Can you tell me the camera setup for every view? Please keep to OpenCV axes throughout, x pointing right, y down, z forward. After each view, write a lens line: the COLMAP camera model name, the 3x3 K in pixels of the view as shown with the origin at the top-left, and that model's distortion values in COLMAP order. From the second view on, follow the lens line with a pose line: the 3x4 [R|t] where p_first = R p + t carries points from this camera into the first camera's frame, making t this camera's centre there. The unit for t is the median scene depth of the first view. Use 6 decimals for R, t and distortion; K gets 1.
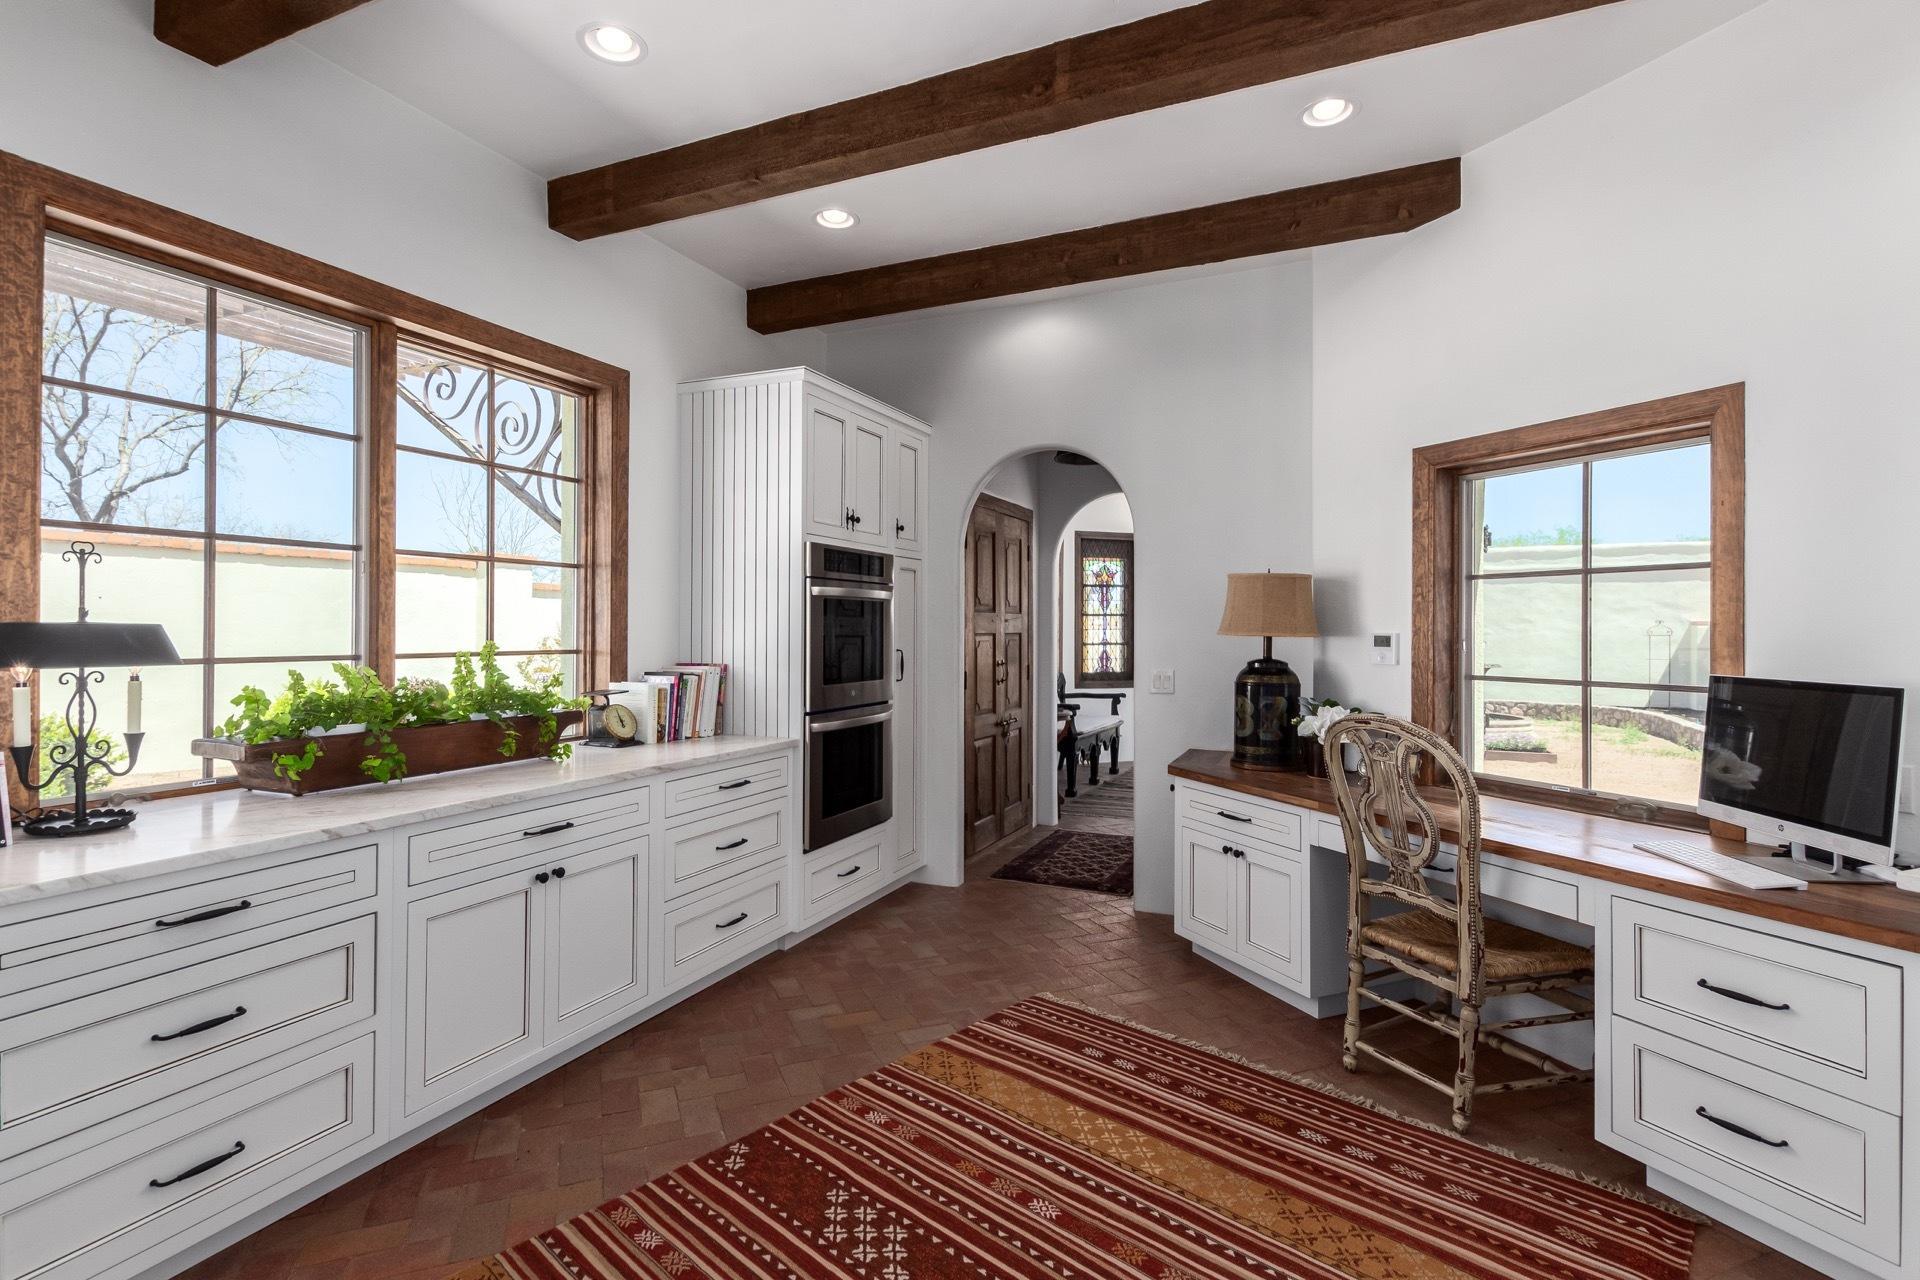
lens RADIAL K [[913.8, 0, 960.0], [0, 913.8, 640.0], [0, 0, 1]] dist [-0.000755, 0.000129]
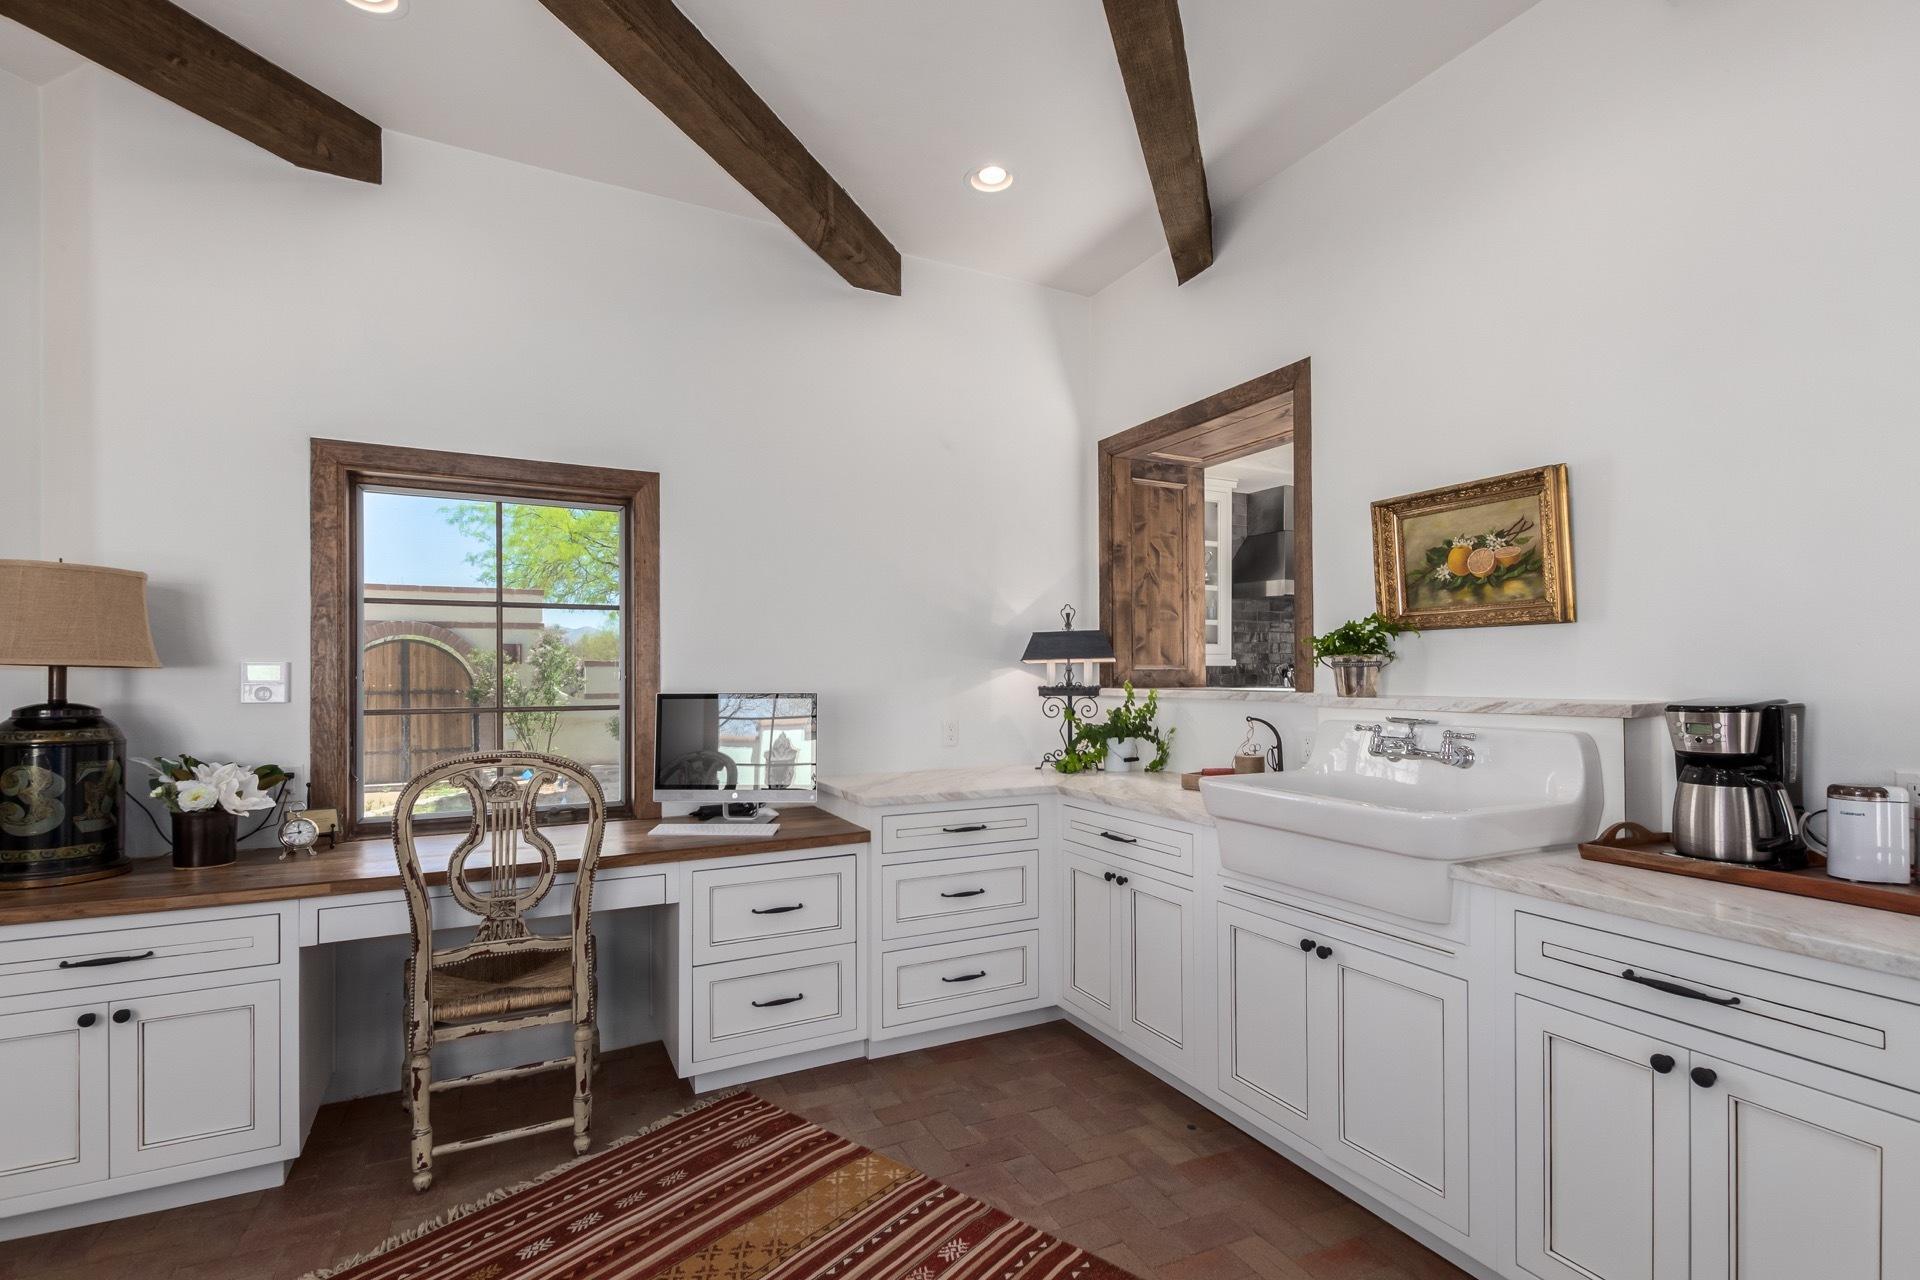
lens RADIAL K [[875.0, 0, 962.8], [0, 875.0, 666.9], [0, 0, 1]] dist [0.002939, 0.000997]
pose [[-0.056897, -0.004567, 0.998370, -0.324019], [0.011355, 0.999922, 0.005221, -0.000511], [-0.998315, 0.011634, -0.056841, 0.458947]]
